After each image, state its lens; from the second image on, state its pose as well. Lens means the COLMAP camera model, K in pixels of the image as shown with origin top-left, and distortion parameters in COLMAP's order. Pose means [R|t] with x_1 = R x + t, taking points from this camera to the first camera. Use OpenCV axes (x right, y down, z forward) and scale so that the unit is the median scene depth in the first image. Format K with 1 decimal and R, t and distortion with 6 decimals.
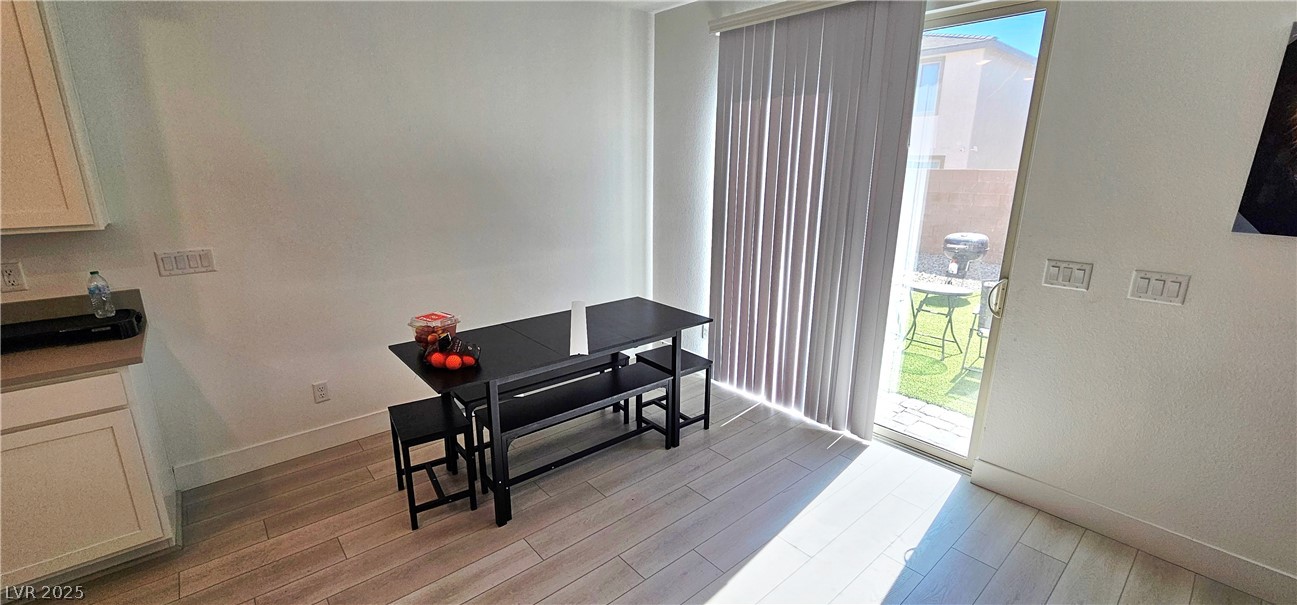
lens RADIAL K [[535.2, 0, 648.6], [0, 535.2, 302.3], [0, 0, 1]] dist [-0.002832, 0.002887]
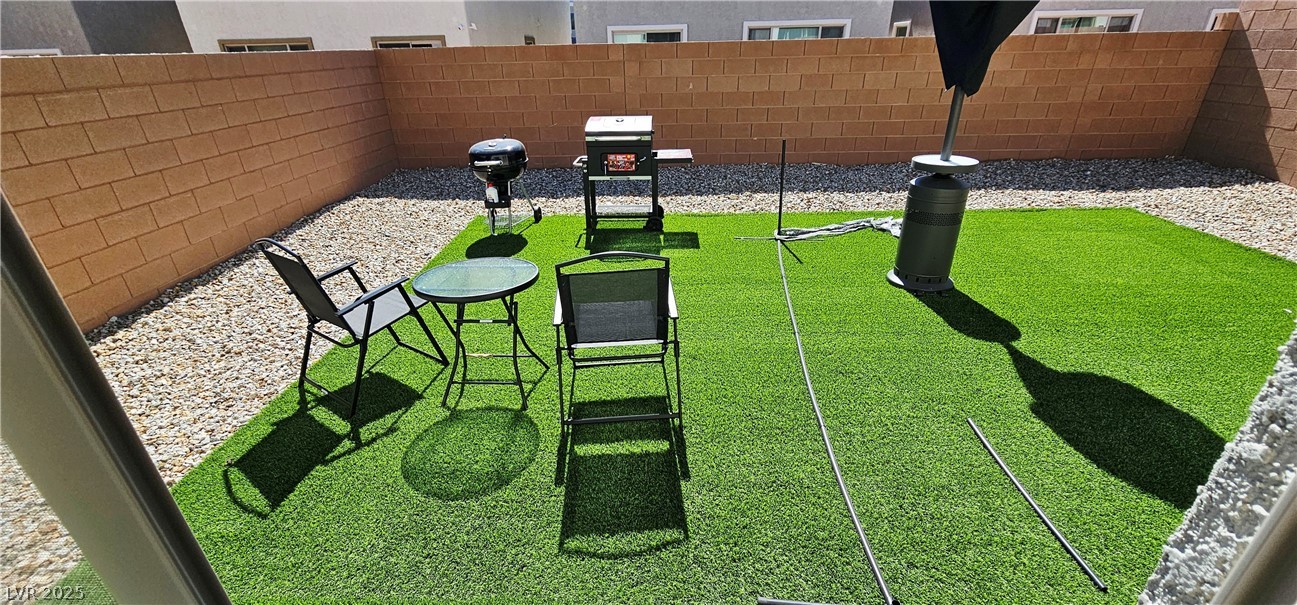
lens RADIAL K [[535.2, 0, 650.3], [0, 535.2, 305.7], [0, 0, 1]] dist [-0.002832, 0.002887]
pose [[0.686535, -0.332537, 0.646597, 0.213715], [0.205126, 0.941745, 0.266532, -0.072141], [-0.697562, -0.050350, 0.714754, 0.353158]]
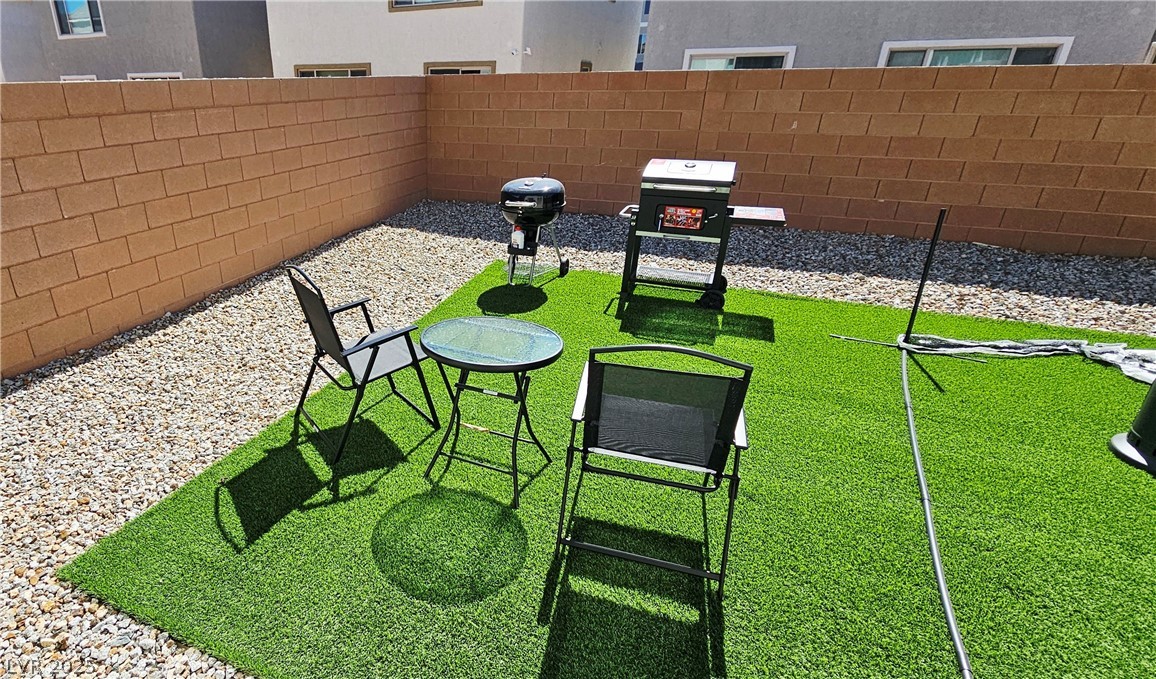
lens RADIAL K [[602.1, 0, 429.8], [0, 602.1, 343.8], [0, 0, 1]] dist [0.007560, -0.004594]
pose [[0.925876, -0.165855, 0.339479, 0.222734], [0.110271, 0.978003, 0.177062, -0.081382], [-0.361378, -0.126502, 0.923798, 0.385075]]
